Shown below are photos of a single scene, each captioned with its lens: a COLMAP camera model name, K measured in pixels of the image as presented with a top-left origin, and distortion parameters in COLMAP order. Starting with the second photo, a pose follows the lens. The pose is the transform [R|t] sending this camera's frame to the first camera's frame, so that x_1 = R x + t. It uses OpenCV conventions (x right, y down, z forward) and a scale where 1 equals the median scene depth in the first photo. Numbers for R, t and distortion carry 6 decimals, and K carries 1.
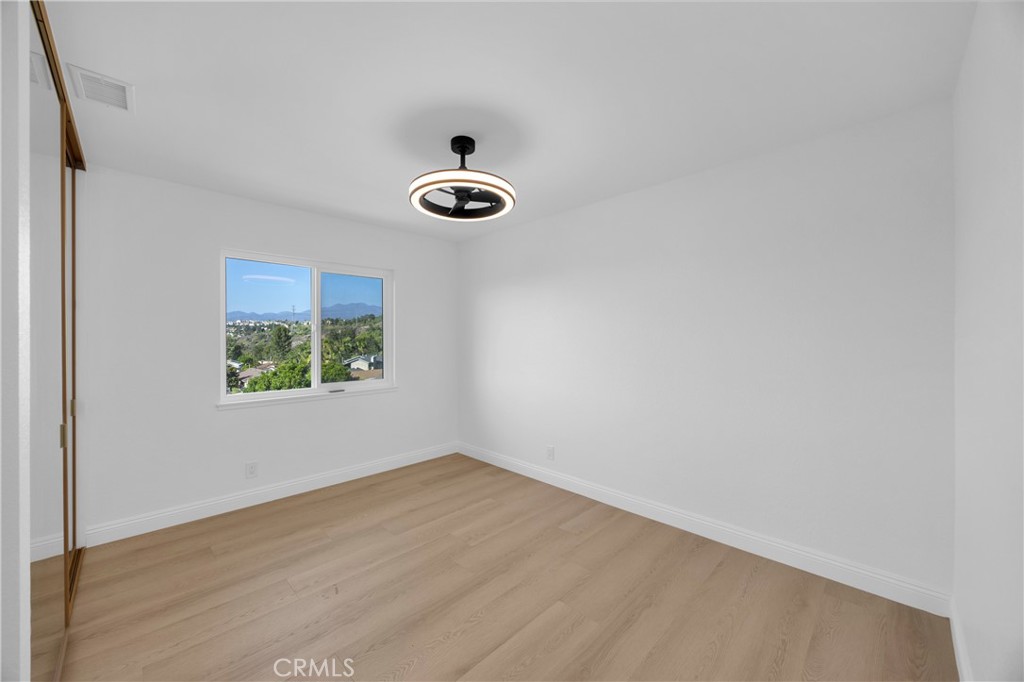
lens RADIAL K [[386.2, 0, 507.4], [0, 386.2, 340.6], [0, 0, 1]] dist [-0.005407, -0.000065]
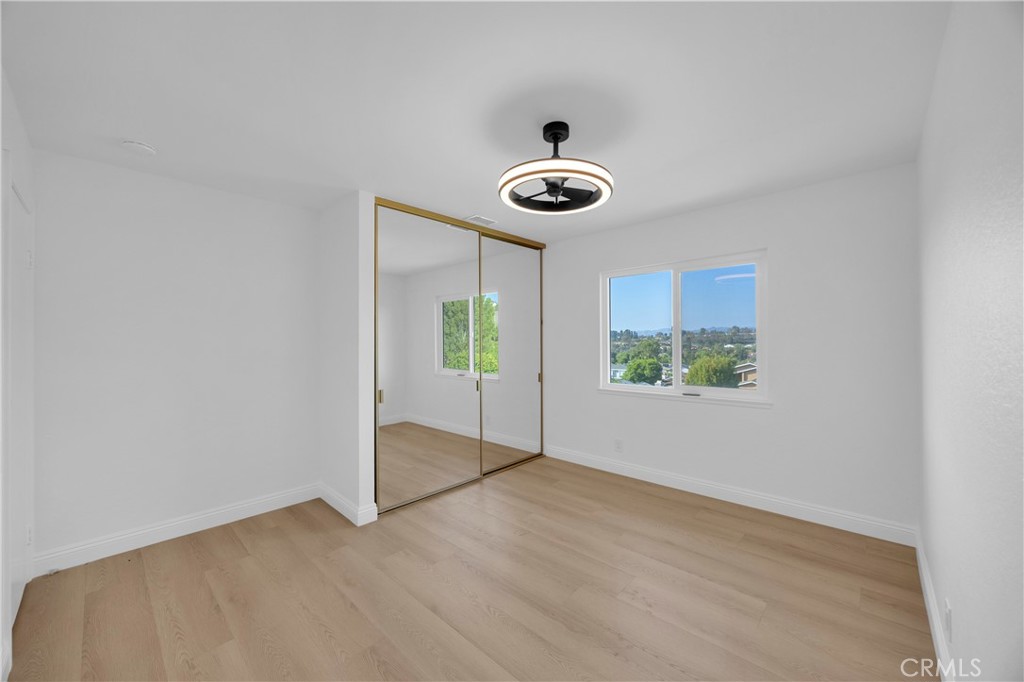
lens RADIAL K [[386.2, 0, 507.4], [0, 386.2, 340.6], [0, 0, 1]] dist [-0.005407, -0.000065]
pose [[0.026662, -0.004616, -0.999634, 0.688024], [-0.000615, 0.999989, -0.004634, 0.005606], [0.999644, 0.000738, 0.026658, 0.736764]]
